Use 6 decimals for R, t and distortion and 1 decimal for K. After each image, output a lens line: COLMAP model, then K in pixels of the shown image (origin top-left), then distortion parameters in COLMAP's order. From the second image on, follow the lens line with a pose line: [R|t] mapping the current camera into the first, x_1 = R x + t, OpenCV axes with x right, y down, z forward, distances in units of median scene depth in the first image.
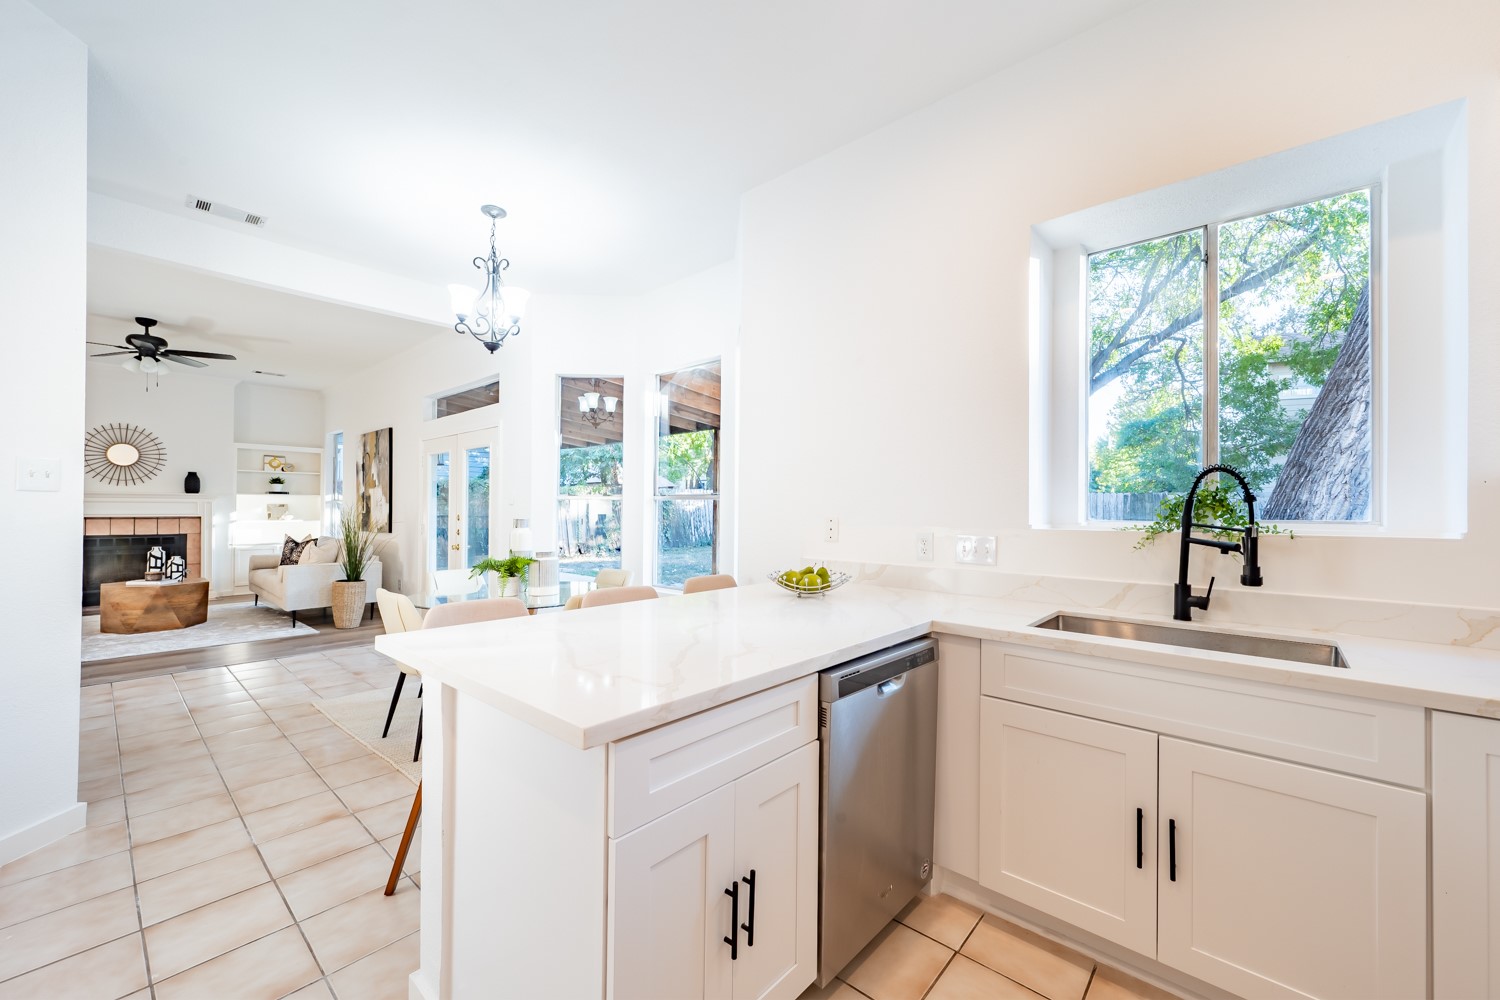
lens RADIAL K [[589.2, 0, 752.8], [0, 589.2, 504.5], [0, 0, 1]] dist [-0.003302, -0.000203]
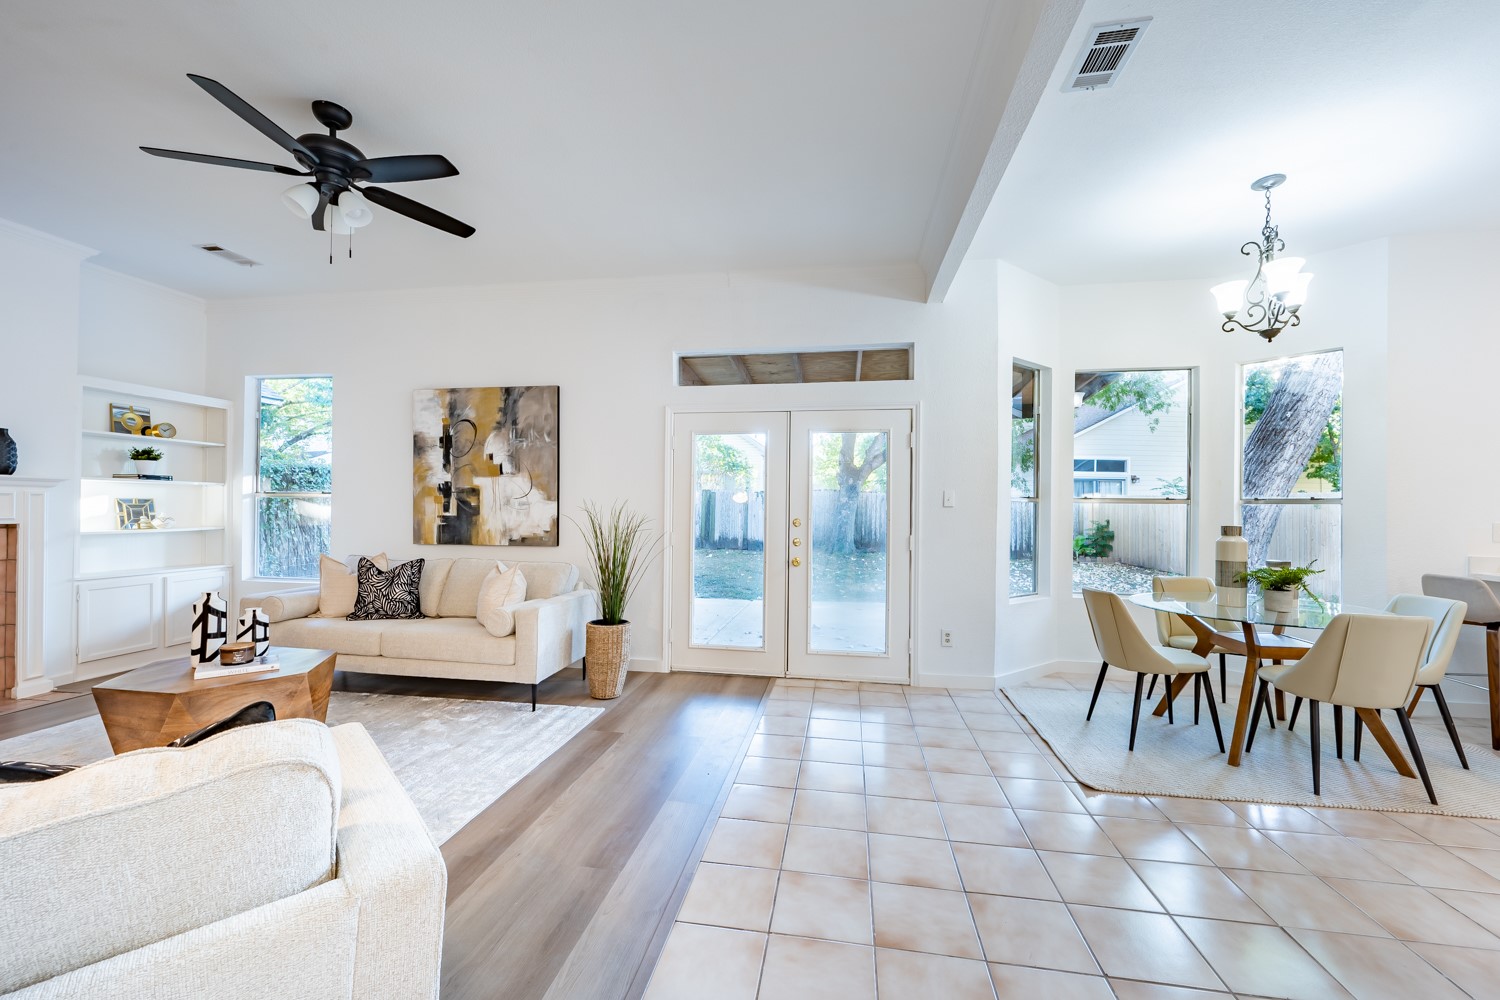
lens RADIAL K [[589.2, 0, 751.3], [0, 589.2, 503.2], [0, 0, 1]] dist [-0.003302, -0.000203]
pose [[0.846547, 0.007937, 0.532255, -0.997101], [-0.009322, 0.999957, -0.000084, -0.001614], [-0.532232, -0.004890, 0.846584, 0.414245]]
